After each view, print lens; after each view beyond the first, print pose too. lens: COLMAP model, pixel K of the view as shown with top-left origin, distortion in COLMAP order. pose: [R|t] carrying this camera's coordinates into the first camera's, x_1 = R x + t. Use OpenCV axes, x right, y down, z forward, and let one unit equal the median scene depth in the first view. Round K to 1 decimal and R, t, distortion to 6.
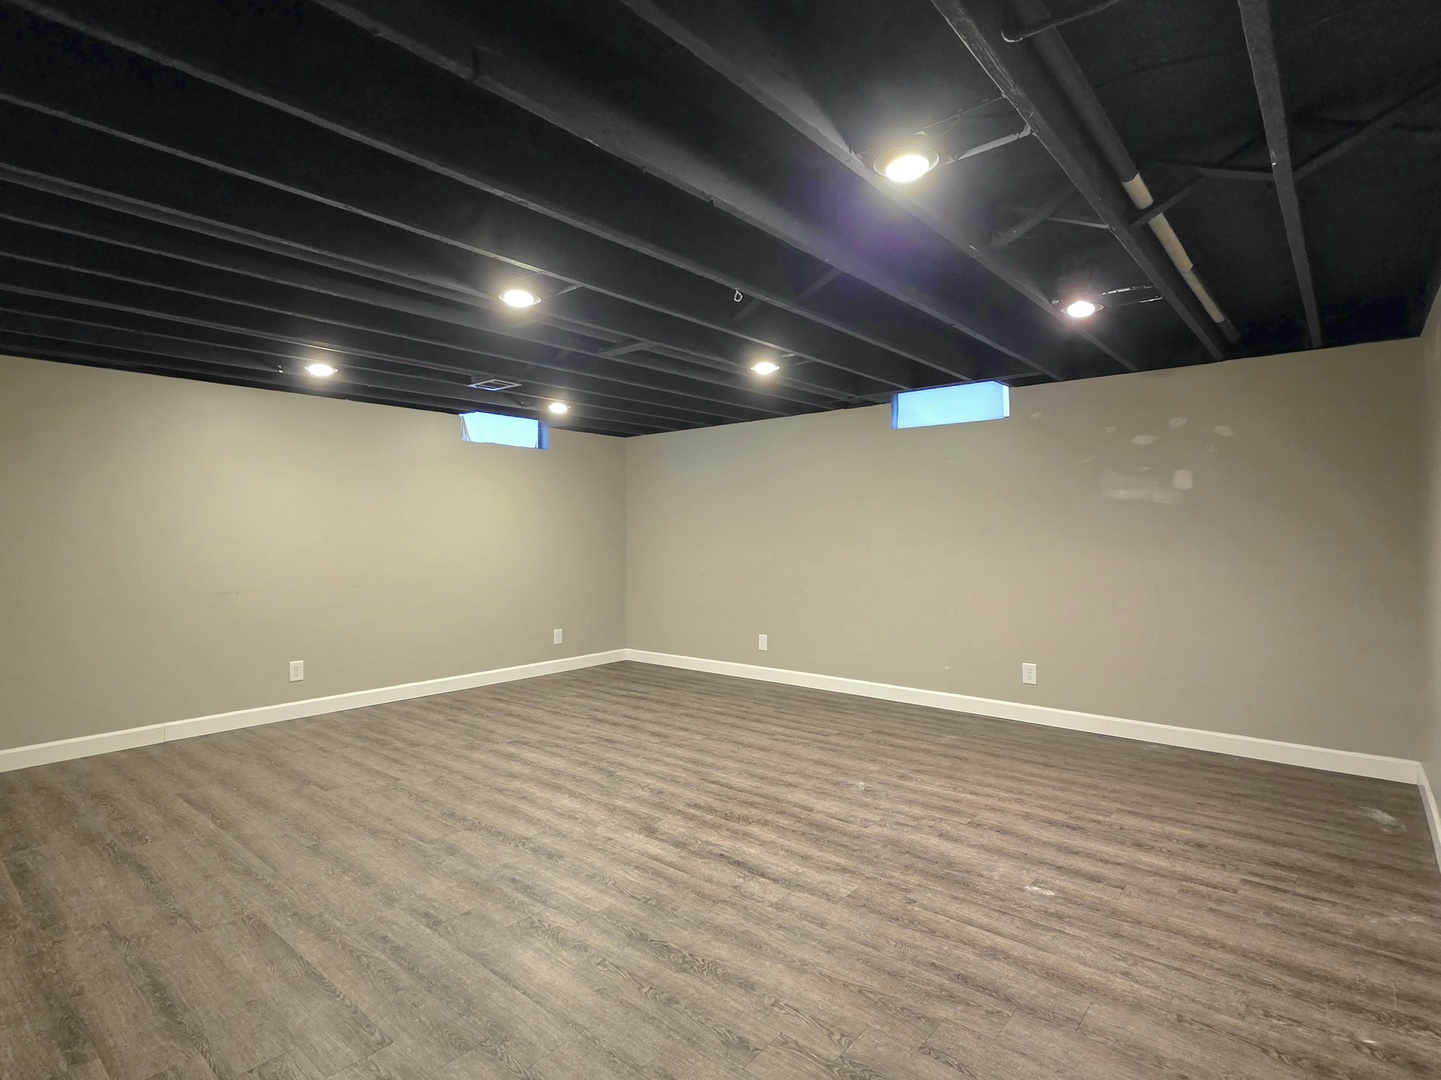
lens RADIAL K [[741.3, 0, 726.4], [0, 741.3, 534.0], [0, 0, 1]] dist [0.000820, 0.001330]
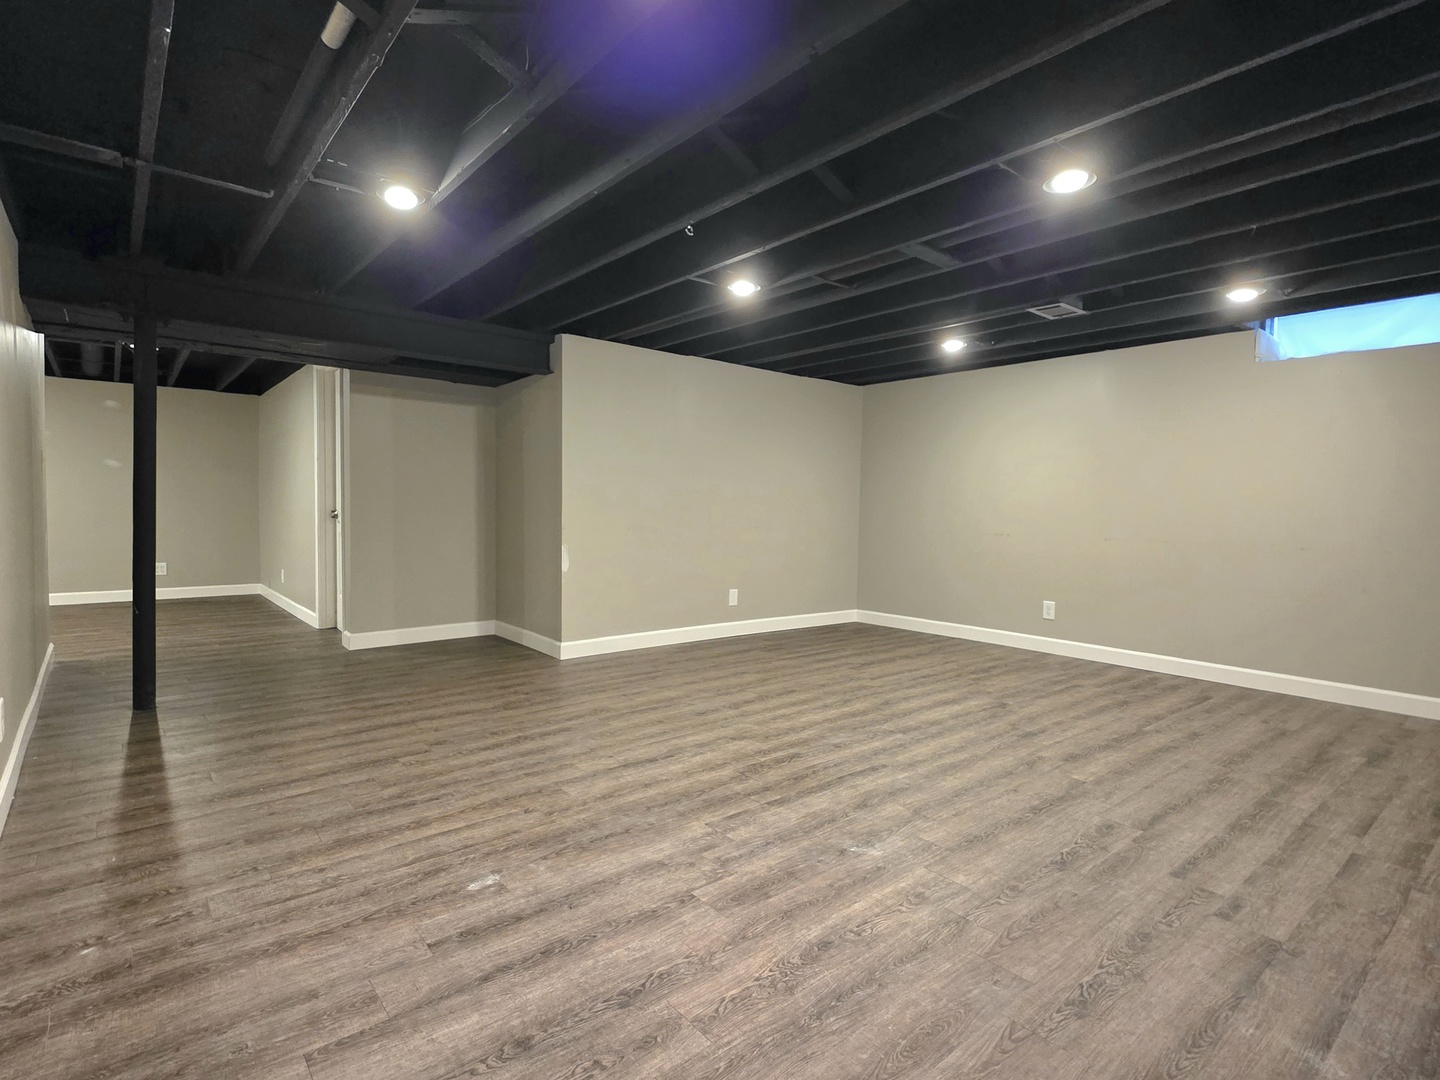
lens RADIAL K [[740.8, 0, 727.6], [0, 740.8, 541.9], [0, 0, 1]] dist [0.000820, 0.001330]
pose [[-0.176701, 0.051592, -0.982912, 0.960229], [-0.015549, 0.998354, 0.055198, 0.045073], [0.984142, 0.025036, -0.175608, 1.157904]]
